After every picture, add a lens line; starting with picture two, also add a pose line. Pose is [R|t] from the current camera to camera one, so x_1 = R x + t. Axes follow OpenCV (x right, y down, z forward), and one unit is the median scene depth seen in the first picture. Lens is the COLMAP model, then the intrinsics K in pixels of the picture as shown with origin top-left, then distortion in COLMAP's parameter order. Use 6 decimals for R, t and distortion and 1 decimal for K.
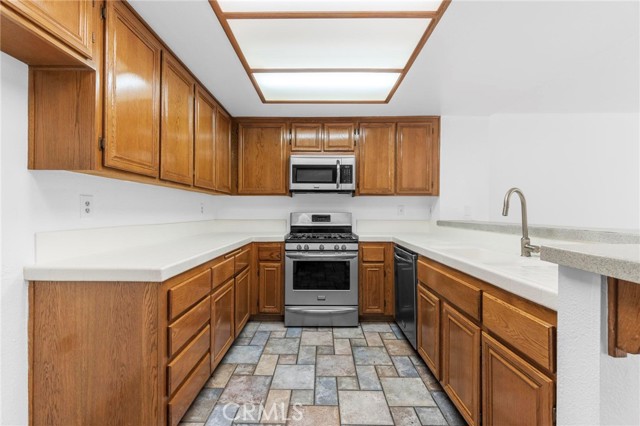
lens RADIAL K [[285.9, 0, 321.3], [0, 285.9, 211.5], [0, 0, 1]] dist [0.001598, 0.000058]
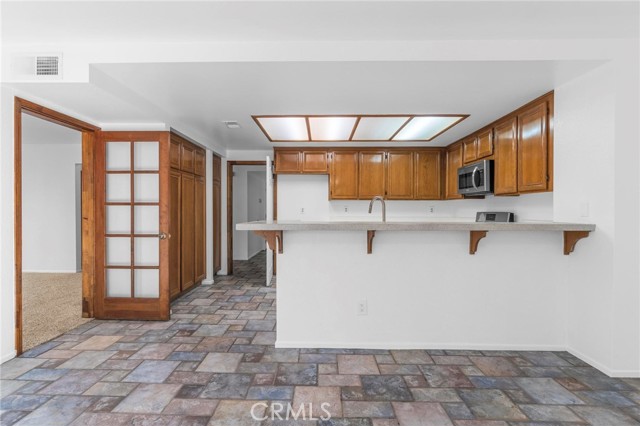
lens RADIAL K [[297.7, 0, 315.4], [0, 297.7, 214.2], [0, 0, 1]] dist [-0.008927, 0.000567]
pose [[-0.022503, 0.008897, -0.999707, 1.273338], [0.000258, 0.999960, 0.008894, 0.002361], [0.999747, -0.000058, -0.022504, 0.371641]]
